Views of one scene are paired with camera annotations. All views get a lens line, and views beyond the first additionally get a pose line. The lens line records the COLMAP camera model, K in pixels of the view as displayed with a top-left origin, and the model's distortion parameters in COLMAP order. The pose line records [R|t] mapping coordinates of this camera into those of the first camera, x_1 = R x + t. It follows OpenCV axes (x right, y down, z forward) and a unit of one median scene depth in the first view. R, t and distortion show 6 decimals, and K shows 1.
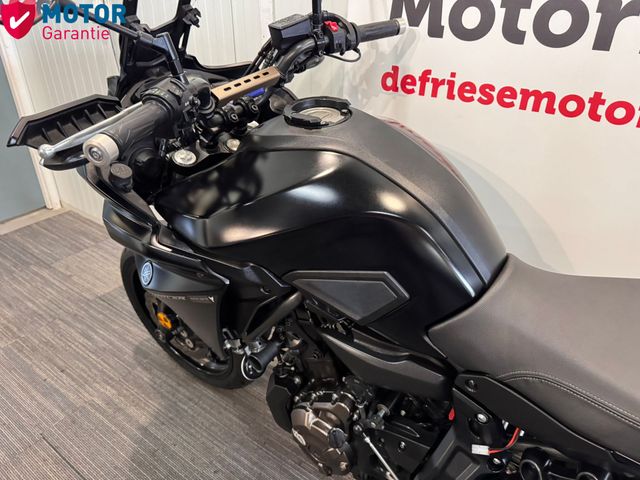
lens RADIAL K [[461.0, 0, 316.7], [0, 461.0, 230.7], [0, 0, 1]] dist [0.041093, -0.057908]
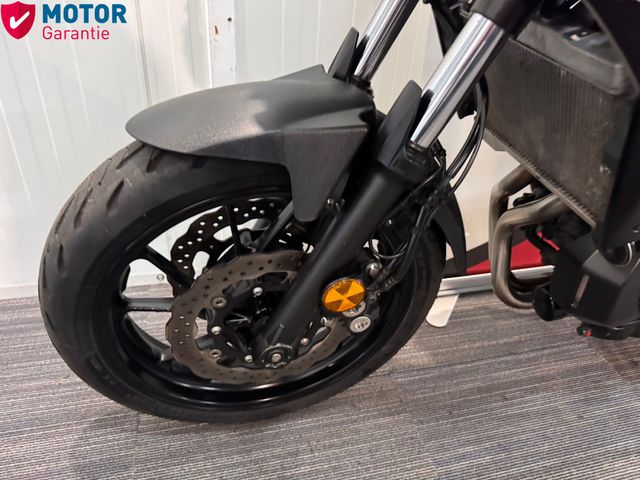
lens RADIAL K [[461.0, 0, 315.0], [0, 461.0, 244.8], [0, 0, 1]] dist [0.041093, -0.057908]
pose [[0.641480, -0.383968, 0.664133, -0.767321], [0.319822, 0.920758, 0.223423, 0.053885], [-0.697293, 0.069083, 0.713450, 0.882837]]
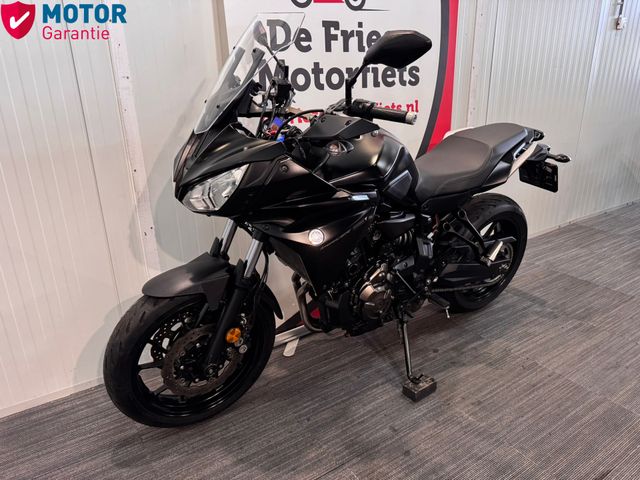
lens RADIAL K [[461.0, 0, 320.1], [0, 461.0, 238.5], [0, 0, 1]] dist [0.041093, -0.057908]
pose [[0.349502, -0.320601, 0.880377, -1.482366], [0.470776, 0.872497, 0.130837, -0.083480], [-0.810073, 0.368732, 0.455871, 0.266140]]
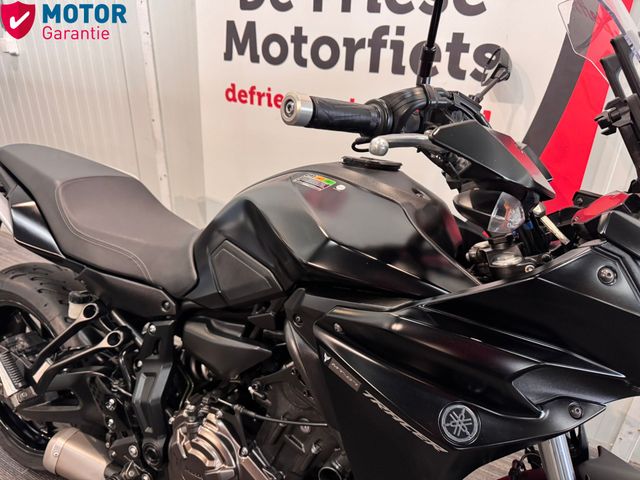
lens RADIAL K [[461.0, 0, 309.9], [0, 461.0, 238.0], [0, 0, 1]] dist [0.041093, -0.057908]
pose [[0.992082, -0.035385, 0.120508, 0.228482], [0.041066, 0.998143, -0.044988, 0.186700], [-0.118692, 0.049581, 0.991692, -0.397267]]
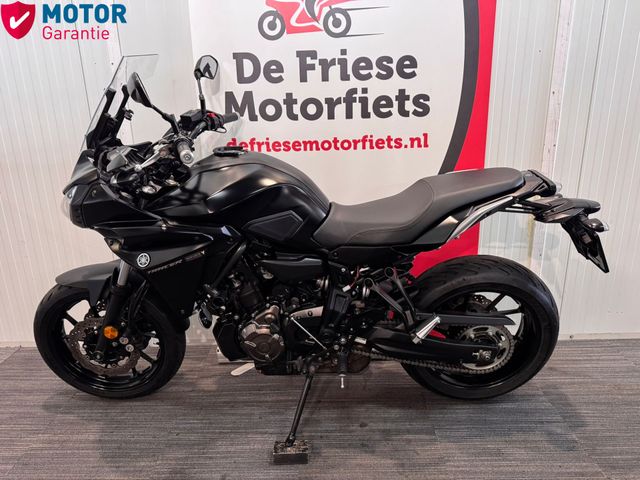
lens RADIAL K [[461.0, 0, 316.9], [0, 461.0, 241.3], [0, 0, 1]] dist [0.041093, -0.057908]
pose [[0.821423, -0.186323, 0.539025, -0.637167], [0.297788, 0.946182, -0.126737, 0.361718], [-0.486401, 0.264620, 0.832700, -0.567141]]
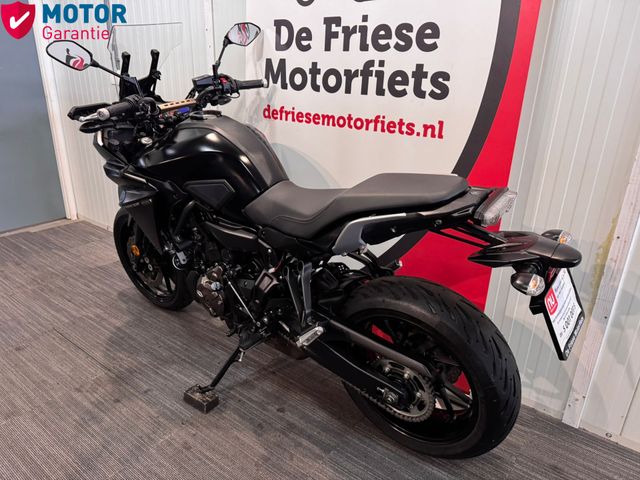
lens RADIAL K [[461.0, 0, 312.0], [0, 461.0, 241.2], [0, 0, 1]] dist [0.041093, -0.057908]
pose [[0.999076, 0.032841, -0.027711, 0.436519], [-0.036281, 0.990247, -0.134515, 0.451452], [0.023023, 0.135397, 0.990524, -0.795761]]
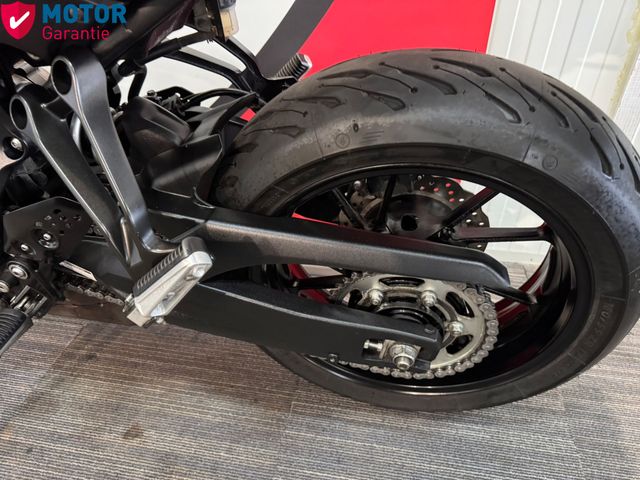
lens RADIAL K [[461.0, 0, 315.0], [0, 461.0, 238.4], [0, 0, 1]] dist [0.041093, -0.057908]
pose [[0.901525, -0.254465, 0.350001, 0.385420], [0.213828, 0.965142, 0.150925, 0.464260], [-0.376205, -0.061223, 0.924511, 0.126004]]
